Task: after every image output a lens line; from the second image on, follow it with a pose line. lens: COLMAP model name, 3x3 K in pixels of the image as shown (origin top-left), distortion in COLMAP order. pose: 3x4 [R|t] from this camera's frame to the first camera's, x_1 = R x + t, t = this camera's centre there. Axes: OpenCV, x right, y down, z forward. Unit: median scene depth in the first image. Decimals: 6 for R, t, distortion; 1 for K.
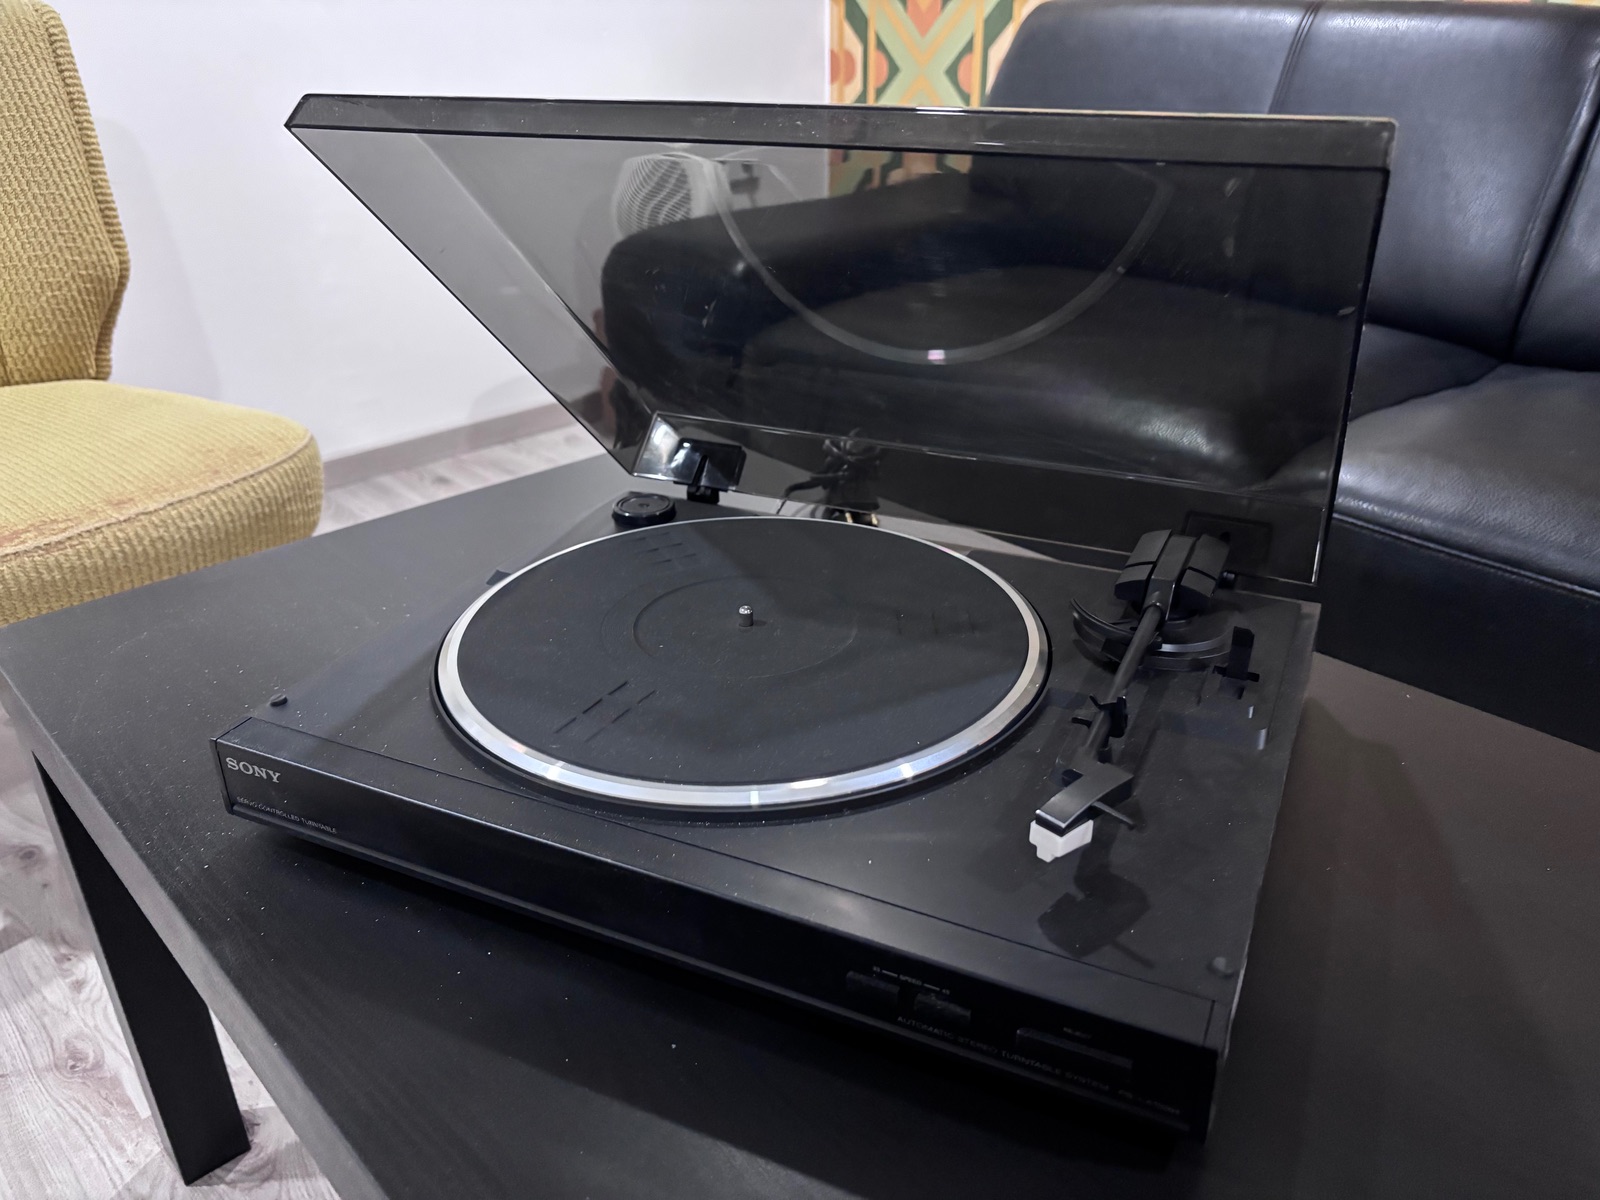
lens RADIAL K [[1212.1, 0, 800.0], [0, 1212.1, 600.0], [0, 0, 1]] dist [0.012973, 0.004526]
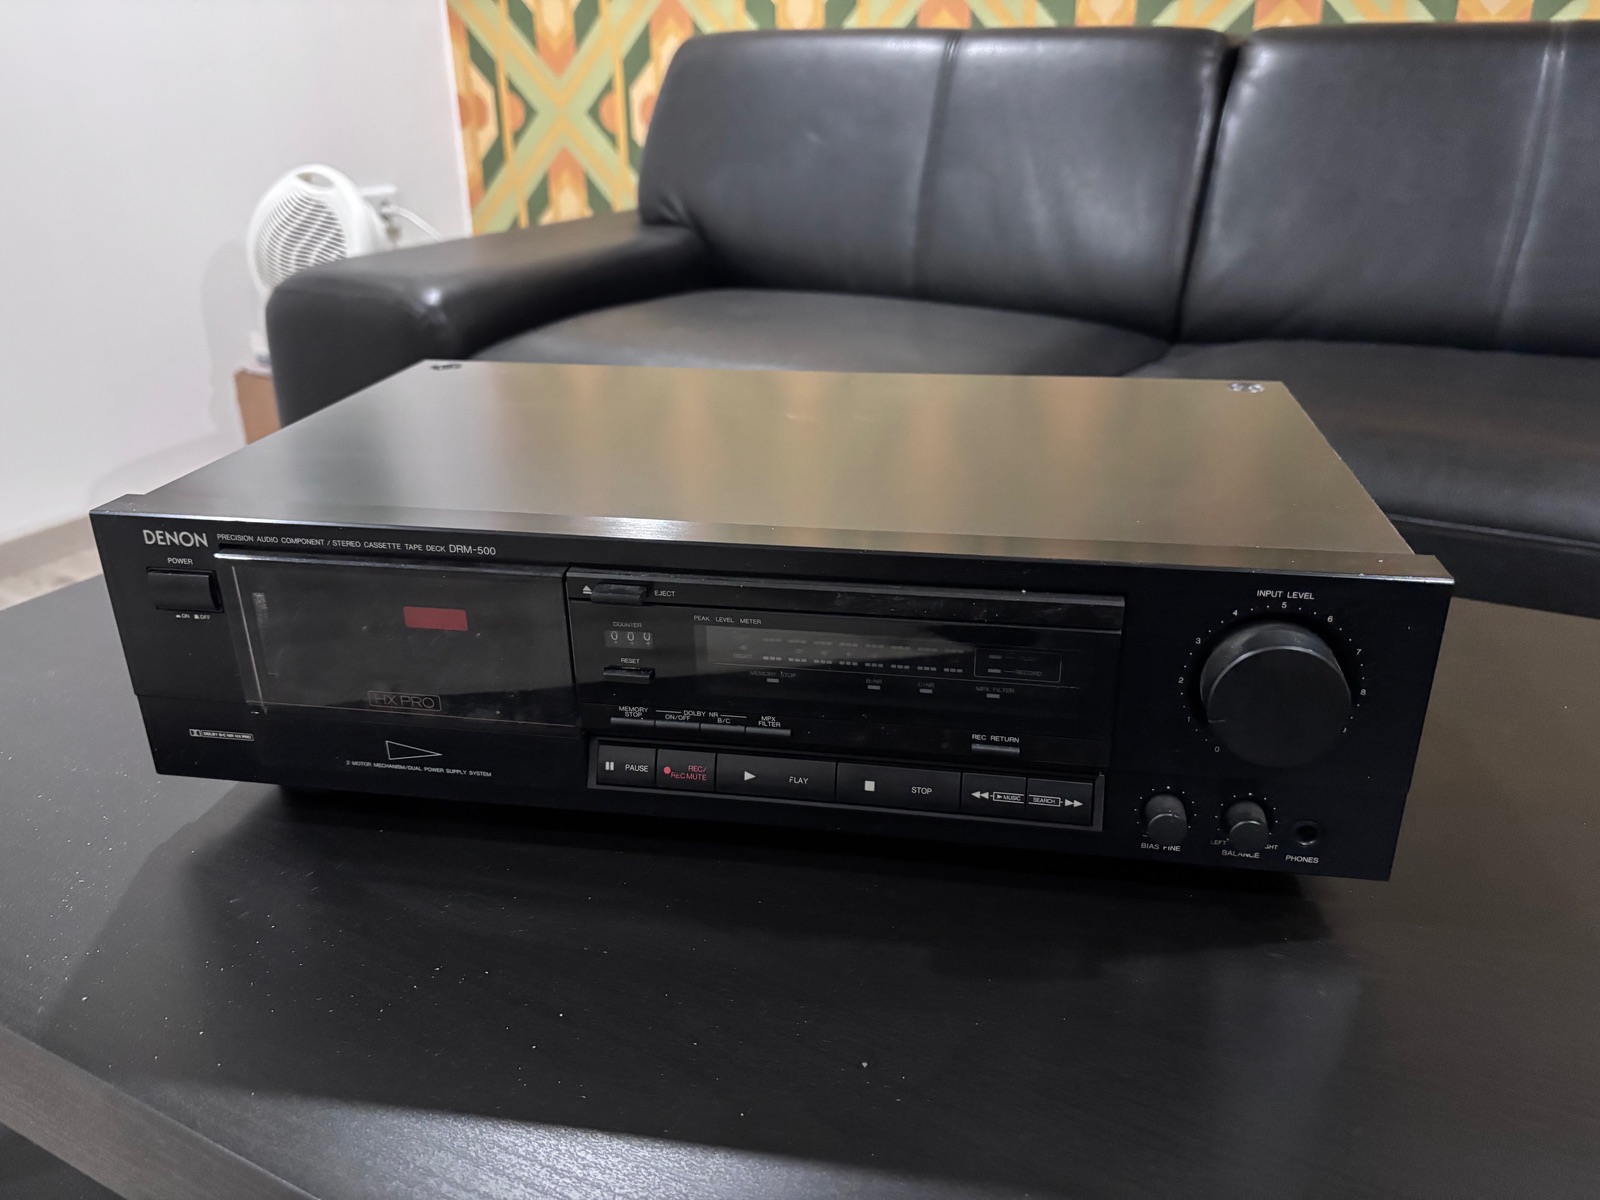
lens RADIAL K [[1219.3, 0, 800.0], [0, 1219.3, 600.0], [0, 0, 1]] dist [0.008350, -0.007075]
pose [[0.948373, -0.124152, 0.291847, -0.255958], [0.140617, 0.989408, -0.036049, 0.071328], [-0.284280, 0.075226, 0.955785, 0.180683]]
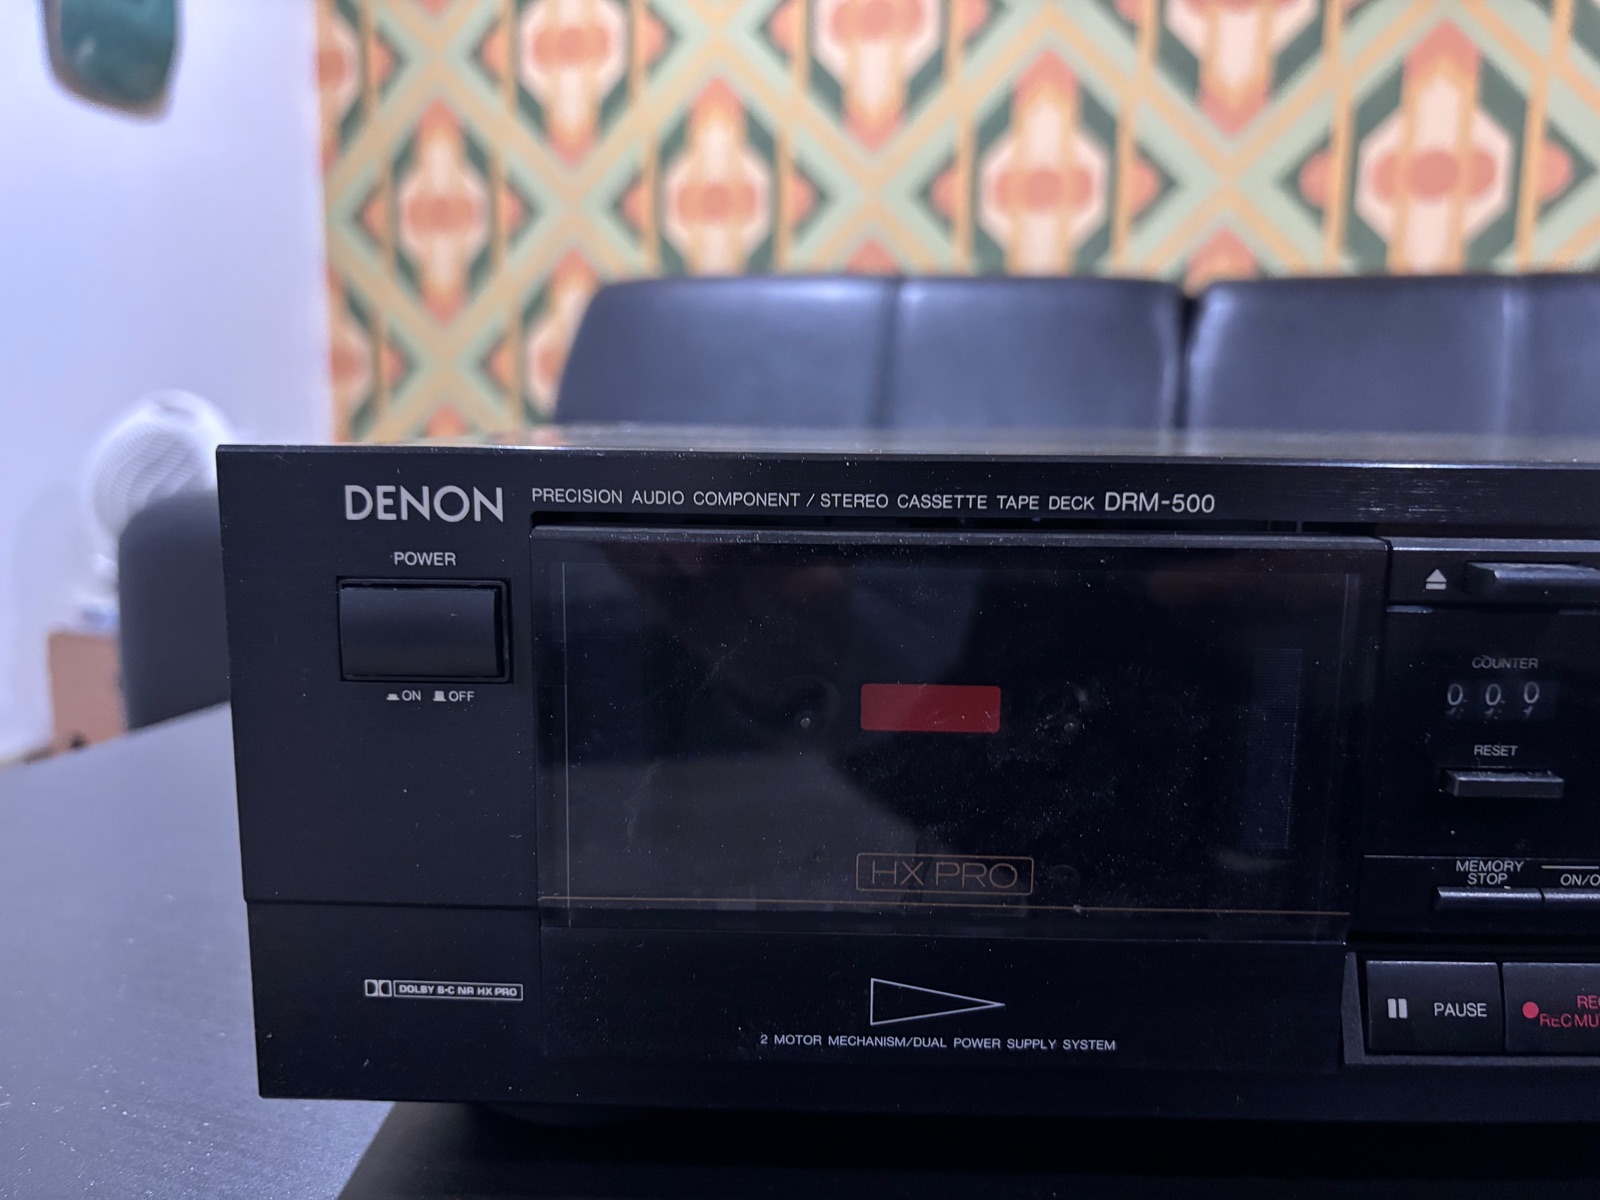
lens RADIAL K [[1219.3, 0, 800.0], [0, 1219.3, 600.0], [0, 0, 1]] dist [0.008350, -0.007075]
pose [[0.885418, -0.046830, 0.462431, -0.479017], [0.181530, 0.950735, -0.251297, 0.077314], [-0.427881, 0.306447, 0.850299, 0.745220]]
